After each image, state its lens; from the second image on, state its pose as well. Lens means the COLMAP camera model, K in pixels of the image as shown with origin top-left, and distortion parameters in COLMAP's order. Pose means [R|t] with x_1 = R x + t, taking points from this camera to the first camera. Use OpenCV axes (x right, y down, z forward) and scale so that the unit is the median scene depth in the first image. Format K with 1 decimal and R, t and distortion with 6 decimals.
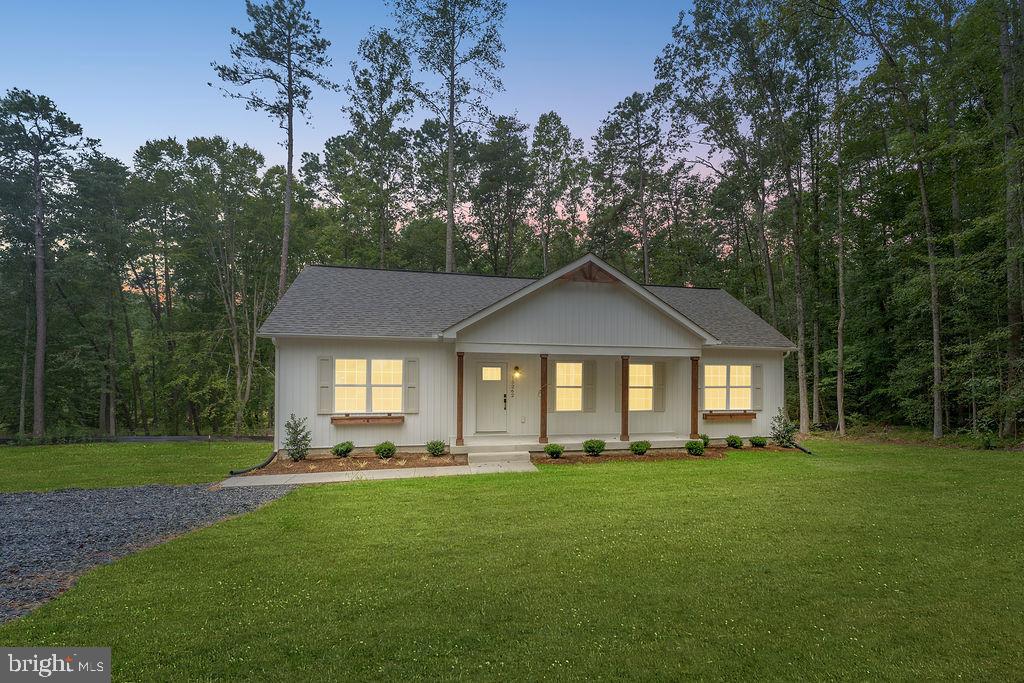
lens RADIAL K [[424.9, 0, 571.4], [0, 424.9, 378.7], [0, 0, 1]] dist [0.000206, -0.000300]
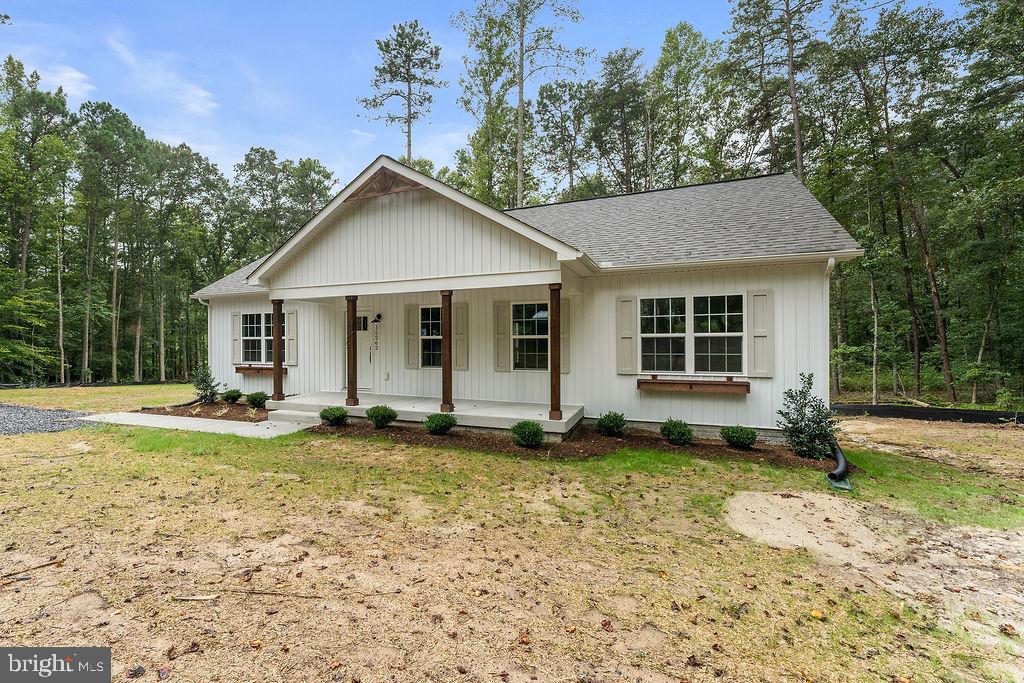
lens RADIAL K [[414.4, 0, 491.8], [0, 414.4, 340.2], [0, 0, 1]] dist [0.000709, -0.000121]
pose [[0.817115, -0.011478, -0.576360, 0.147485], [0.012454, 0.999920, -0.002257, 0.007841], [0.576340, -0.005334, 0.817193, 0.123096]]
